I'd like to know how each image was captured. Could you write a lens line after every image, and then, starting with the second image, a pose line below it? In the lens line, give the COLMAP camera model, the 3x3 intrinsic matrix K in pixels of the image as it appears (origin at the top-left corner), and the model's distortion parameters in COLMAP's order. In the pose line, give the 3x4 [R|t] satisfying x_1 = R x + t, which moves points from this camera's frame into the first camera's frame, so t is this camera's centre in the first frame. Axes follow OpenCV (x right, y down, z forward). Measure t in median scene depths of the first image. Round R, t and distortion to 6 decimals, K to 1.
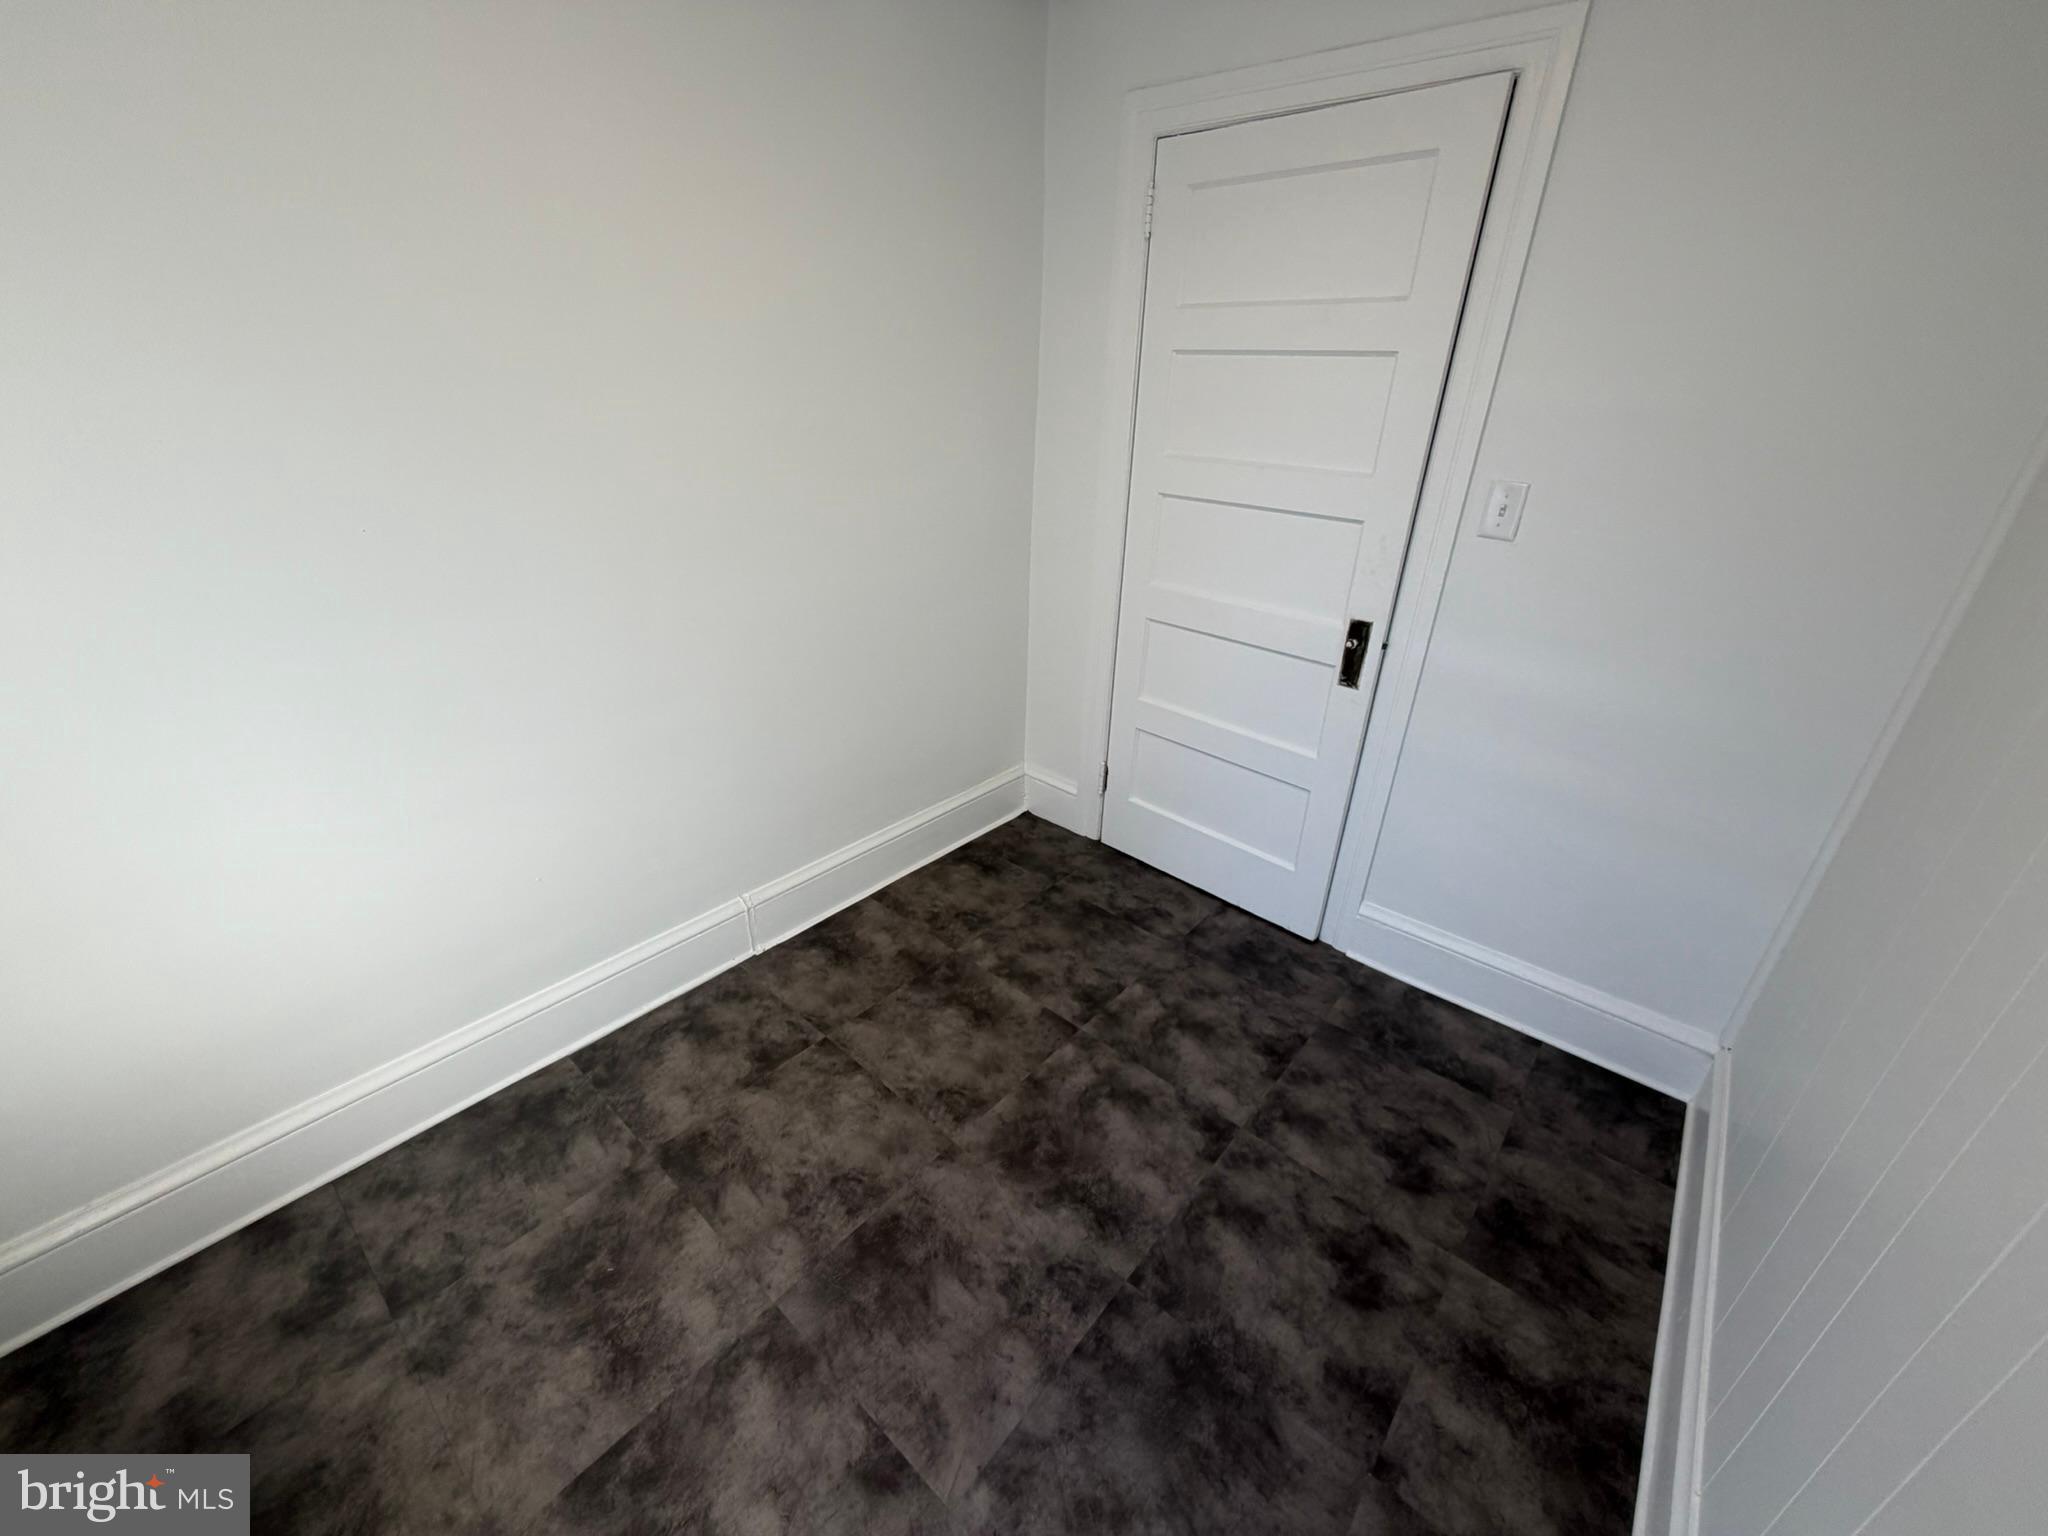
lens RADIAL K [[814.2, 0, 1021.9], [0, 814.2, 761.2], [0, 0, 1]] dist [-0.000557, -0.000084]
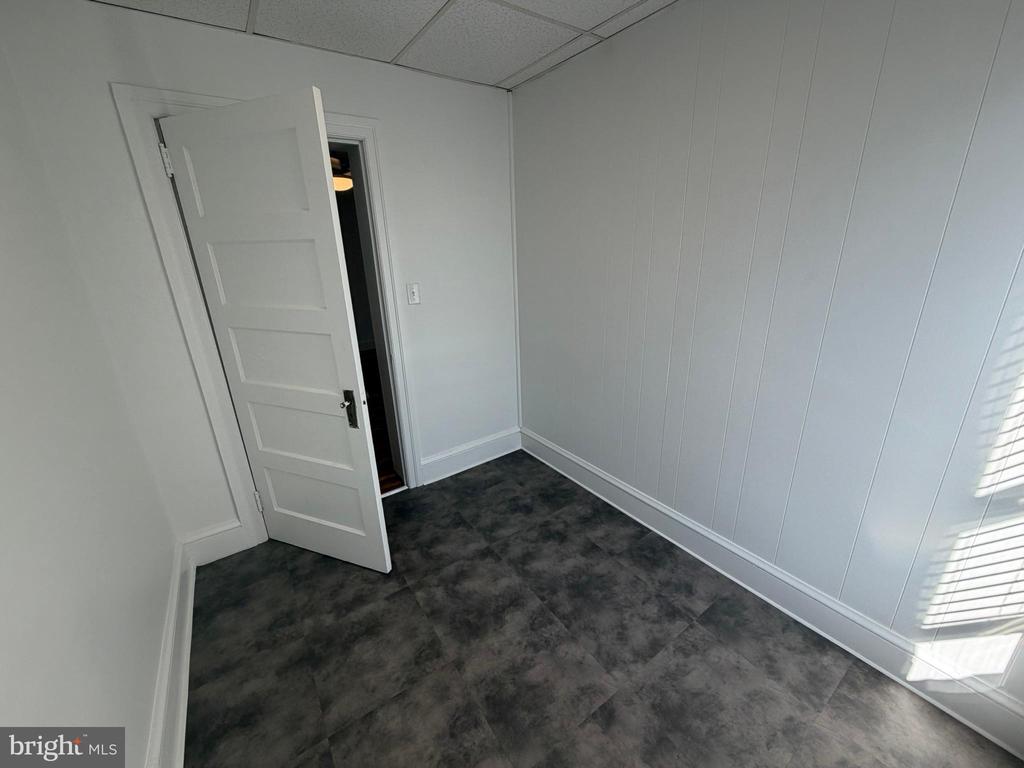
lens RADIAL K [[407.1, 0, 510.9], [0, 407.1, 384.4], [0, 0, 1]] dist [-0.000557, -0.000084]
pose [[0.250145, -0.350094, 0.902697, -0.671719], [0.452951, 0.866334, 0.210475, -0.196960], [-0.855723, 0.356229, 0.375285, 0.346764]]
